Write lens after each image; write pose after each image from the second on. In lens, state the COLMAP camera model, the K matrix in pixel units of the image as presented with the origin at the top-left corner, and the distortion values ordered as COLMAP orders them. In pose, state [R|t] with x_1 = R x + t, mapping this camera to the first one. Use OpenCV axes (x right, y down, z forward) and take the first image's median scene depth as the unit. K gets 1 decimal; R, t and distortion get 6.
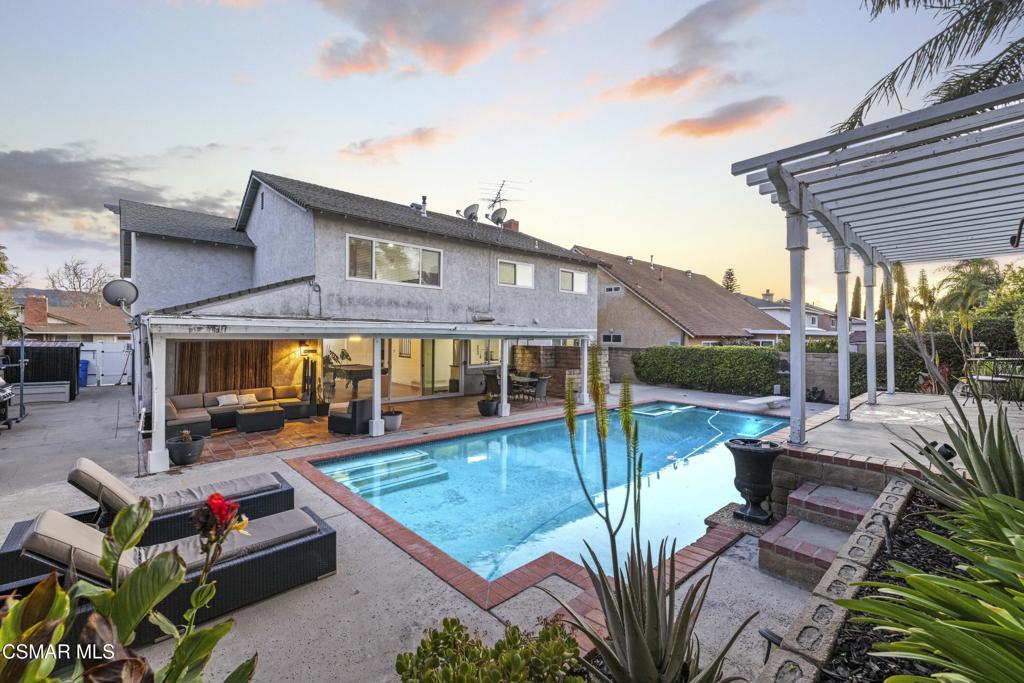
lens RADIAL K [[423.4, 0, 512.0], [0, 423.4, 341.5], [0, 0, 1]] dist [0.003886, 0.000095]
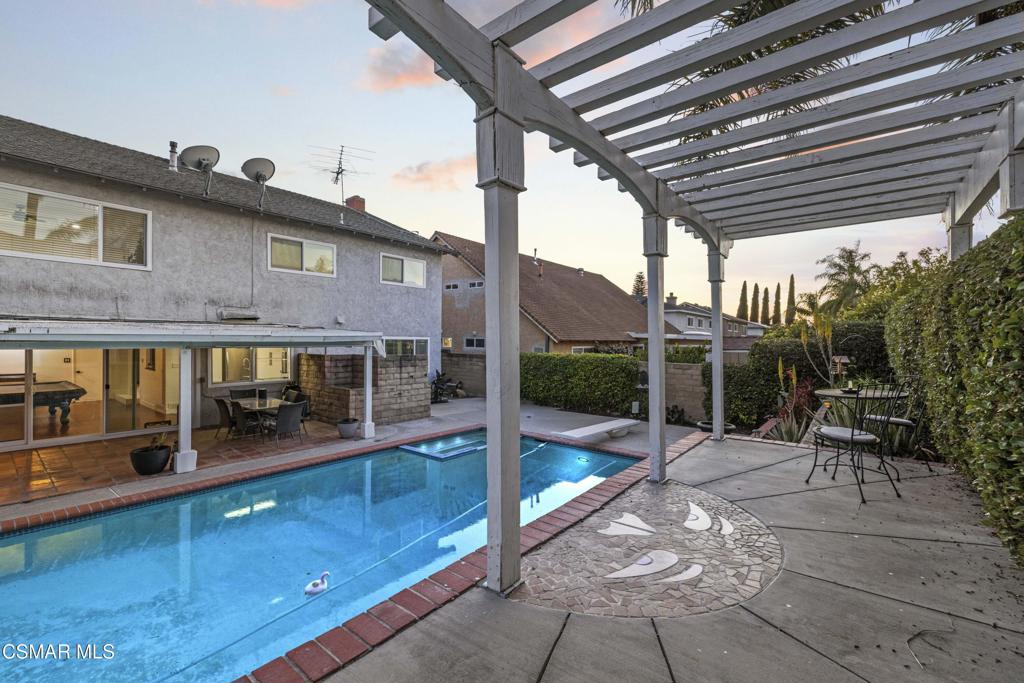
lens RADIAL K [[432.1, 0, 508.2], [0, 432.1, 342.8], [0, 0, 1]] dist [0.004910, -0.000129]
pose [[0.987757, 0.002535, 0.155978, 0.258884], [-0.002228, 0.999995, -0.002140, -0.009272], [-0.155983, 0.001766, 0.987758, 0.222583]]
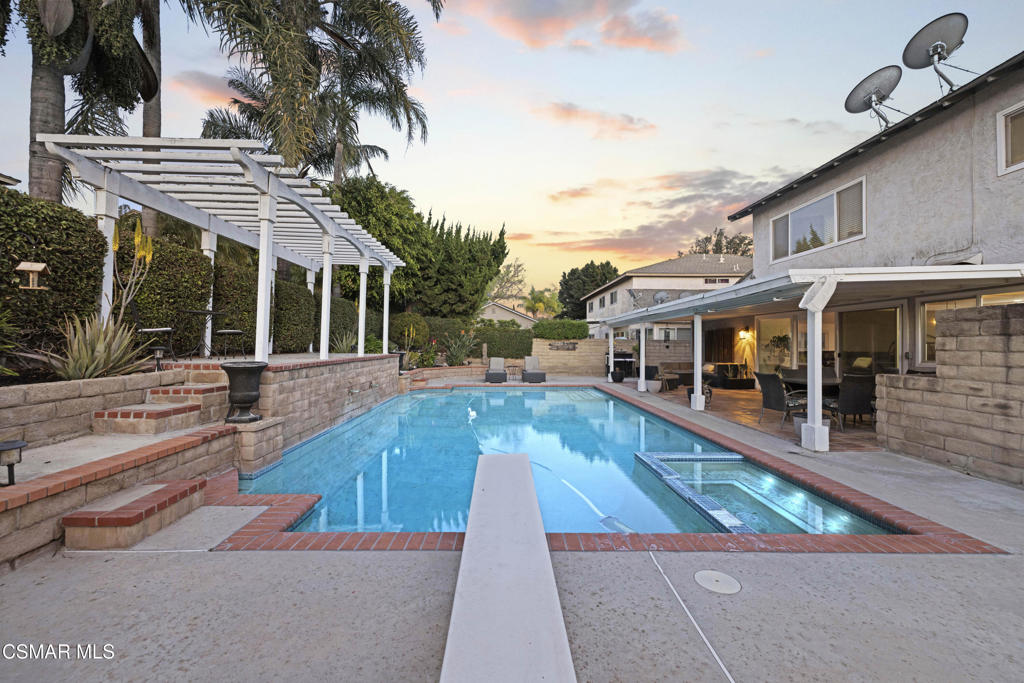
lens RADIAL K [[432.1, 0, 508.2], [0, 432.1, 342.8], [0, 0, 1]] dist [0.004910, -0.000129]
pose [[-0.664013, -0.014522, -0.747580, 0.622626], [-0.016825, 0.999848, -0.004477, 0.043818], [0.747532, 0.009605, -0.664157, 0.949261]]
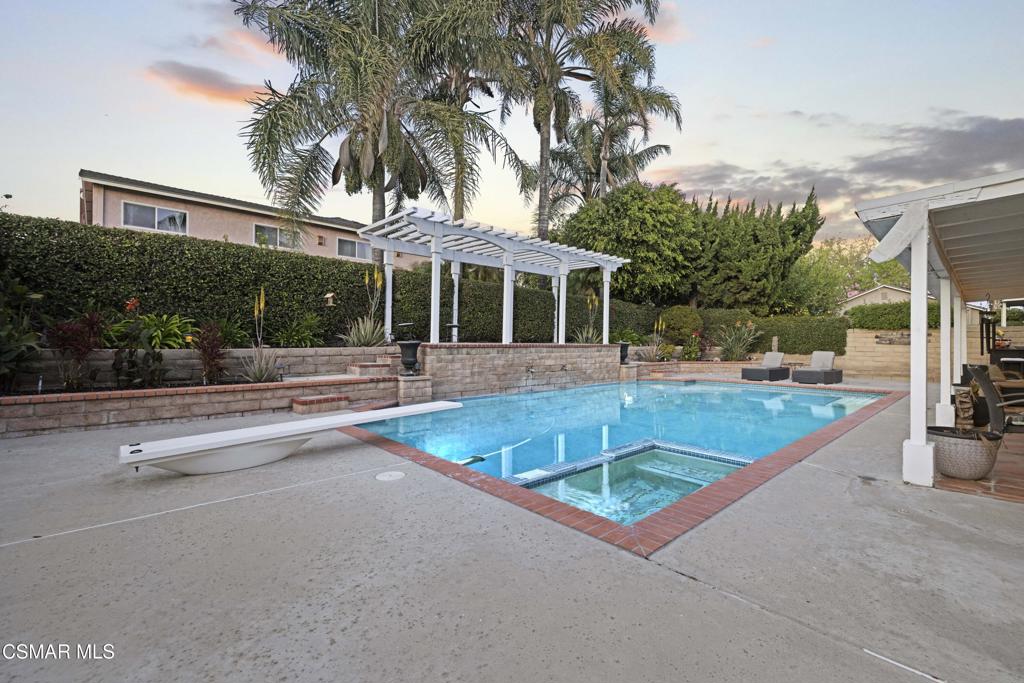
lens RADIAL K [[432.1, 0, 508.2], [0, 432.1, 342.8], [0, 0, 1]] dist [0.004910, -0.000129]
pose [[-0.999922, -0.012439, 0.001239, 0.376640], [-0.012426, 0.999878, 0.009482, 0.055791], [-0.001356, 0.009466, -0.999954, 1.142270]]
